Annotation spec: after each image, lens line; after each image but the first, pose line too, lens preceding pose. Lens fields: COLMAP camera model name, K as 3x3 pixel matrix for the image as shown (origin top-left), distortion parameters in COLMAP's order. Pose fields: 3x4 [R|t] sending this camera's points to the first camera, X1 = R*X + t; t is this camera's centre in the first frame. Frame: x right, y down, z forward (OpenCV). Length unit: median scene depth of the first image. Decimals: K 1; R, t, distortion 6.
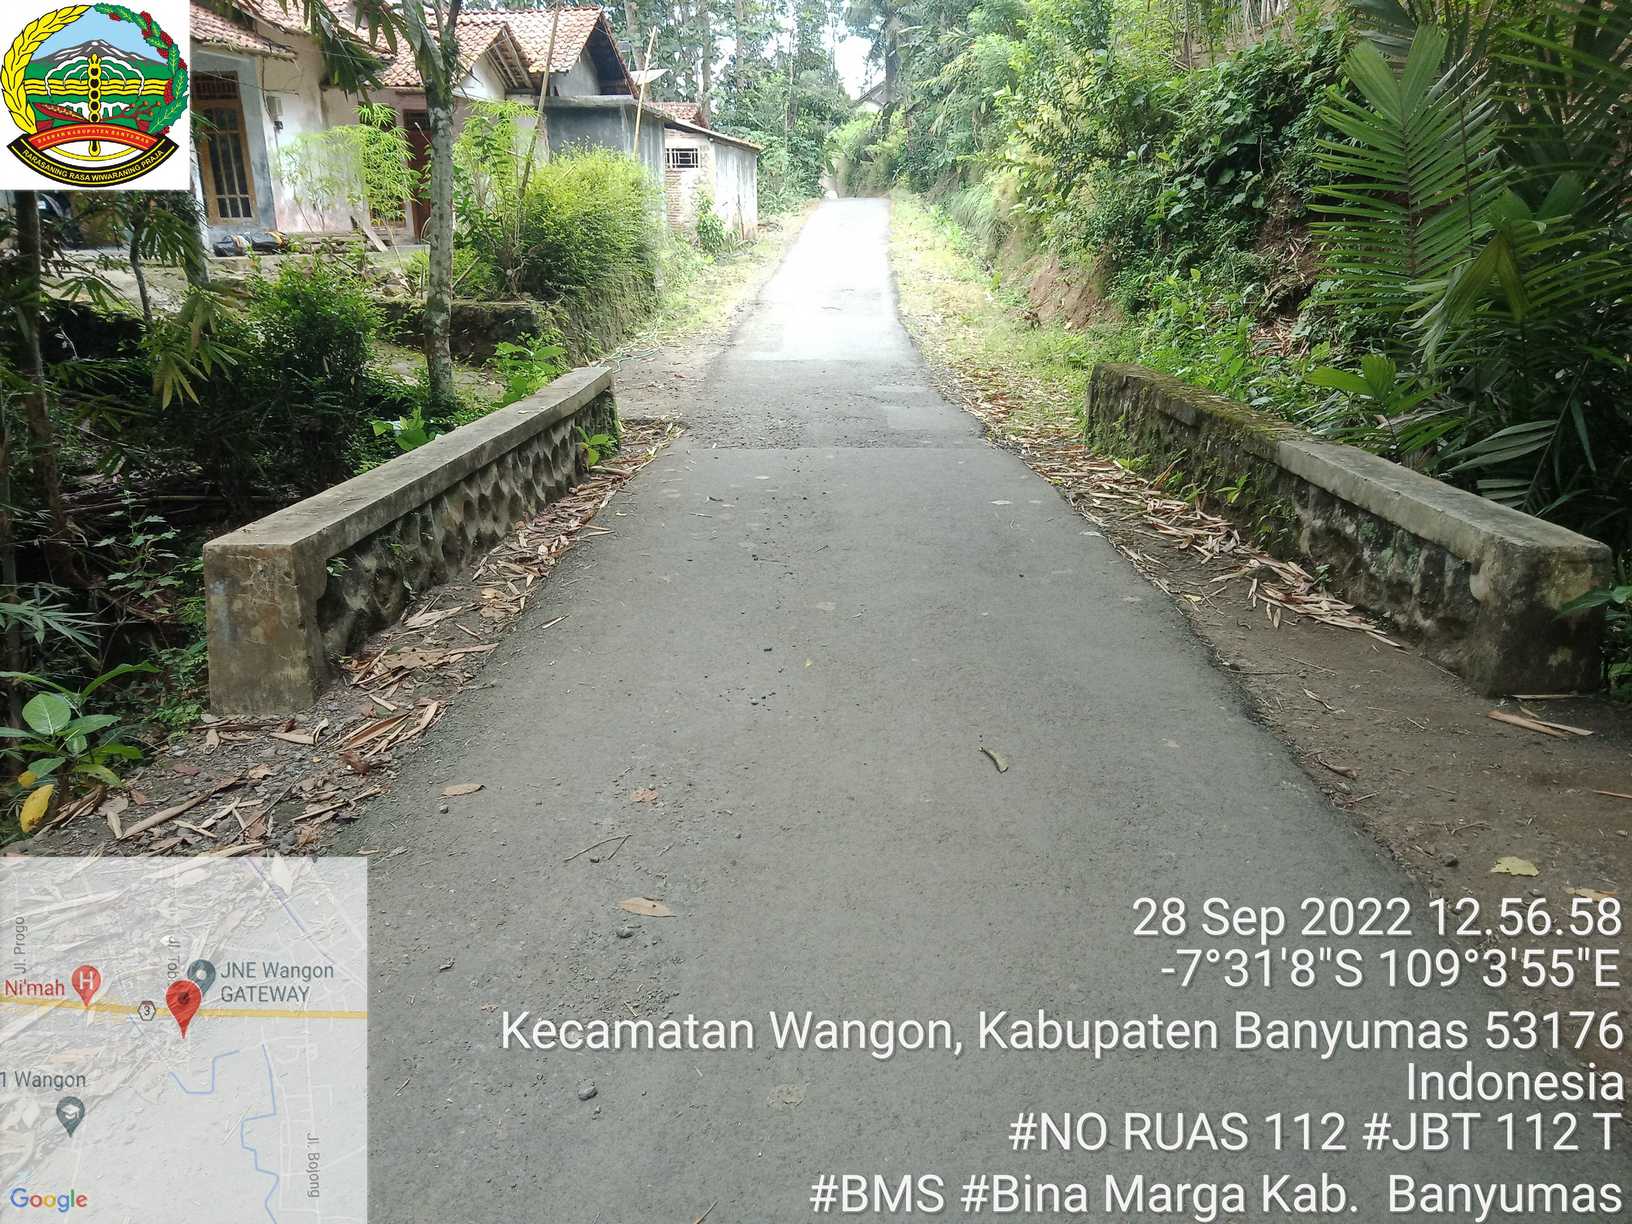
lens RADIAL K [[1210.1, 0, 812.0], [0, 1210.1, 603.5], [0, 0, 1]] dist [0.035684, -0.040328]
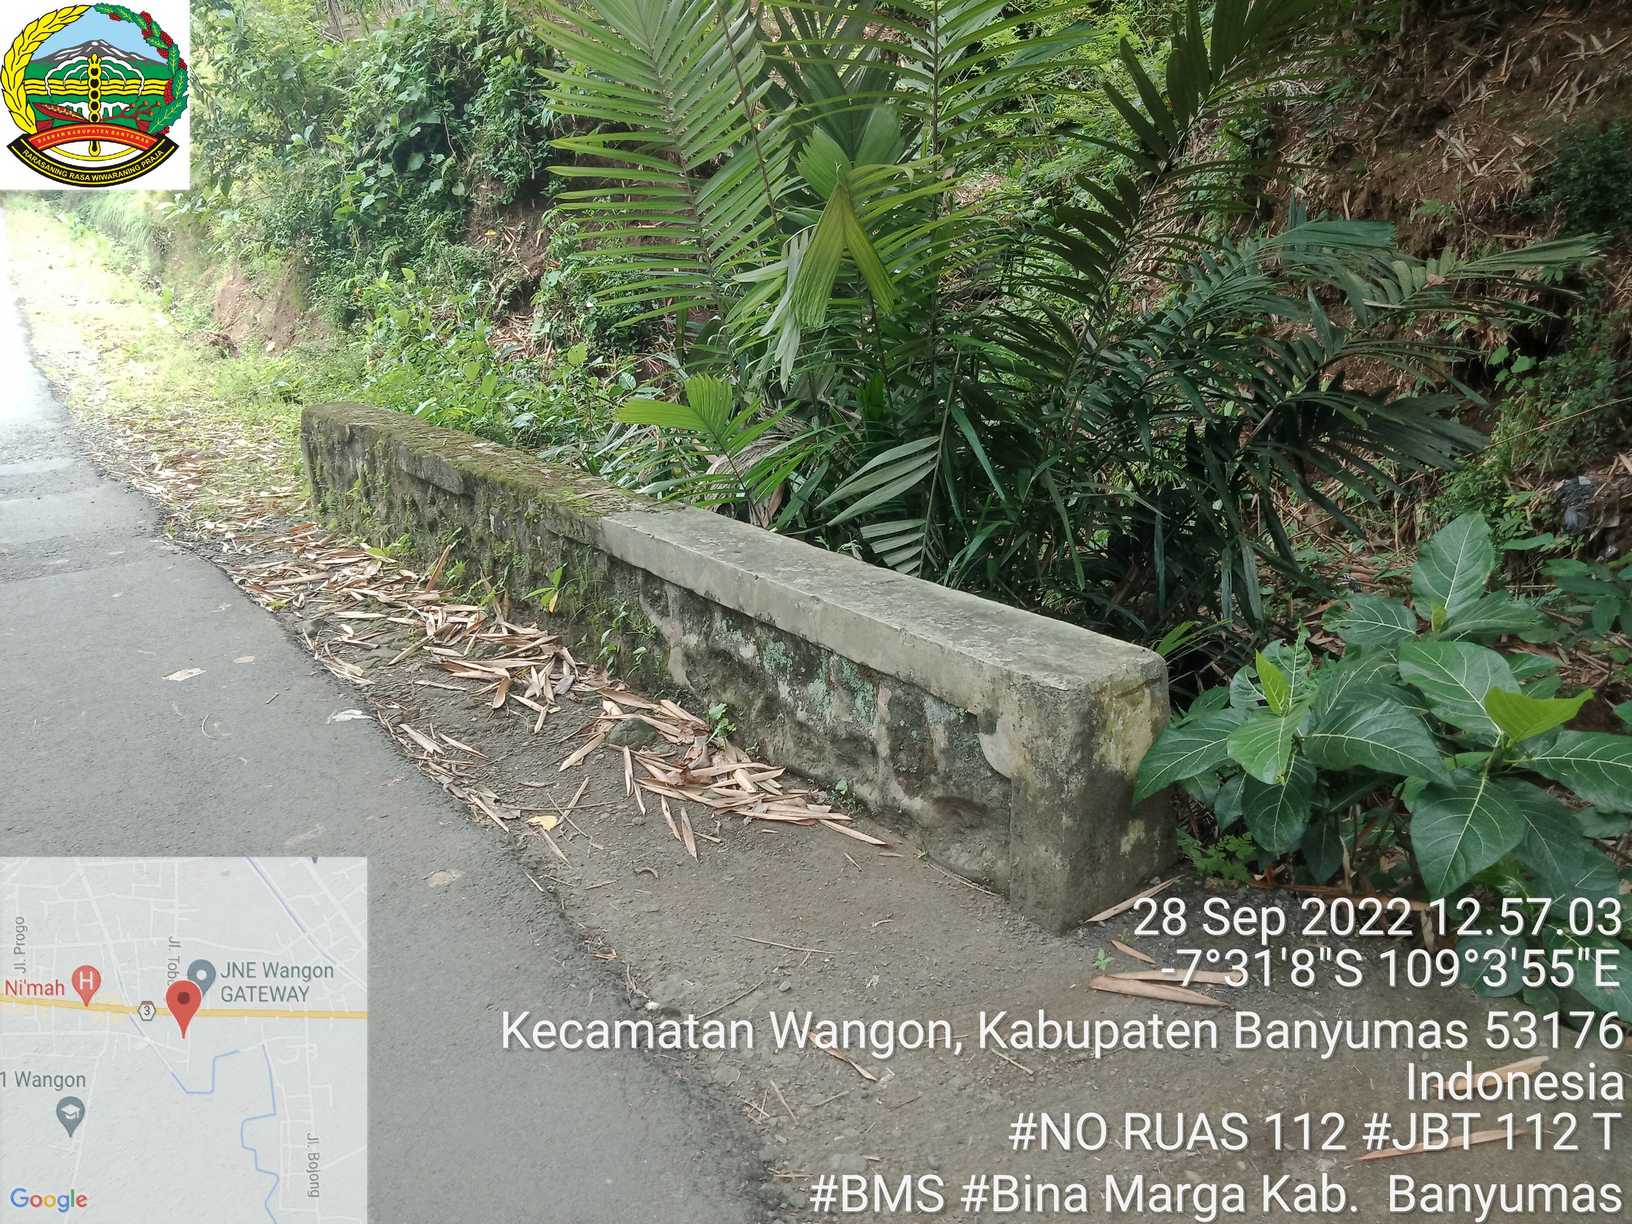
lens RADIAL K [[1210.1, 0, 812.0], [0, 1210.1, 603.5], [0, 0, 1]] dist [0.035684, -0.040328]
pose [[0.819057, -0.220907, 0.529476, 0.044372], [0.220121, 0.973267, 0.065555, -0.039956], [-0.529804, 0.062855, 0.845788, 0.143486]]
